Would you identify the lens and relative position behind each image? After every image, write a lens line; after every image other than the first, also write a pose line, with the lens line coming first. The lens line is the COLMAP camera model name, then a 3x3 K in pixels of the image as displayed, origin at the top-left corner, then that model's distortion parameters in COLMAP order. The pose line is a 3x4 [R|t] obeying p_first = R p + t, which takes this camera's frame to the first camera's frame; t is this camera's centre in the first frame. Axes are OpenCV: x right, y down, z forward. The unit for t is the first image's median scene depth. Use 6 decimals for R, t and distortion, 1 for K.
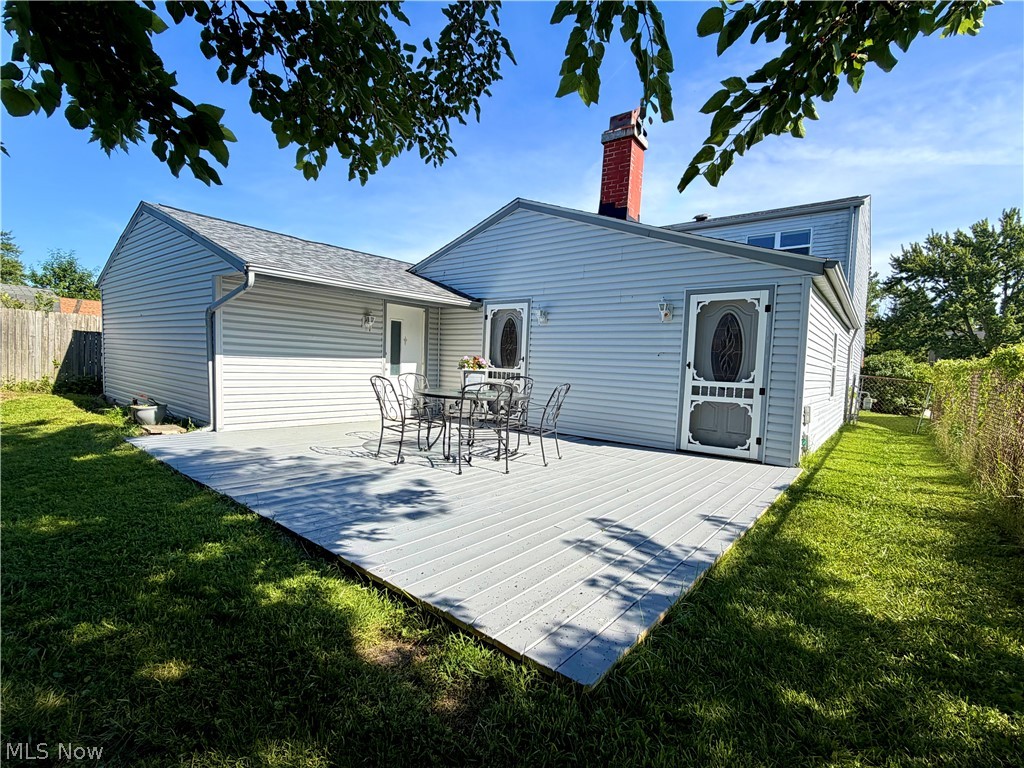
lens RADIAL K [[473.9, 0, 513.1], [0, 473.9, 386.1], [0, 0, 1]] dist [0.000260, 0.000004]
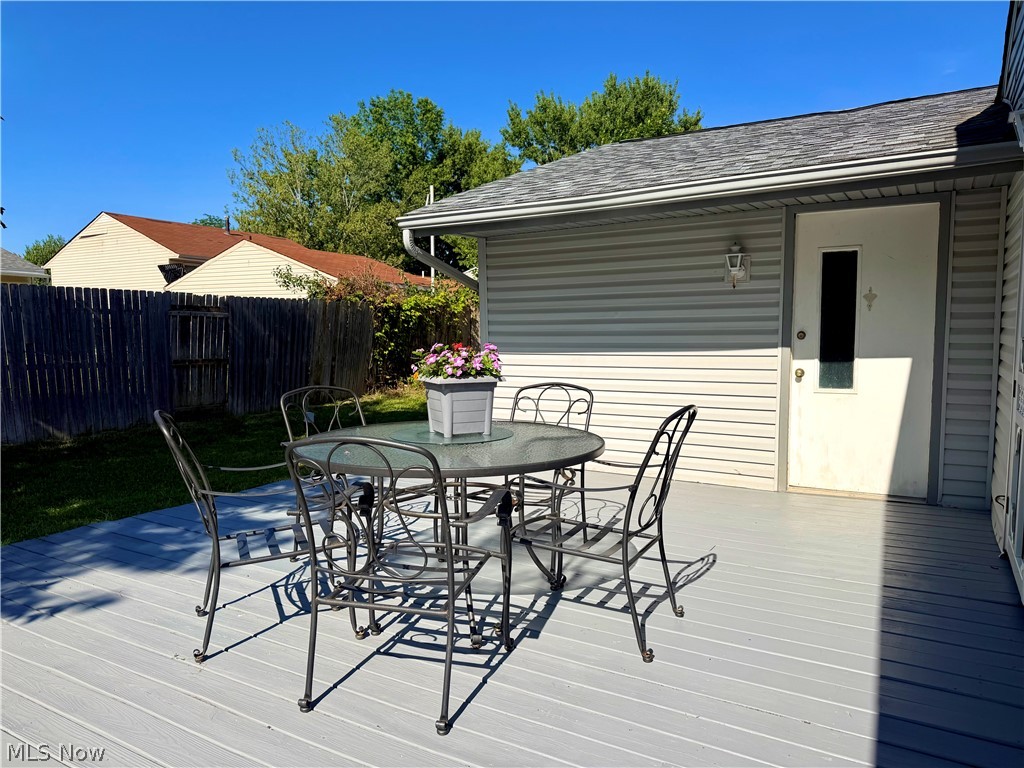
lens RADIAL K [[698.4, 0, 512.6], [0, 698.4, 383.5], [0, 0, 1]] dist [0.018493, -0.012983]
pose [[0.152466, 0.017650, -0.988151, 0.289653], [-0.041835, 0.999060, 0.011390, -0.023180], [0.987423, 0.039603, 0.153061, 0.646175]]
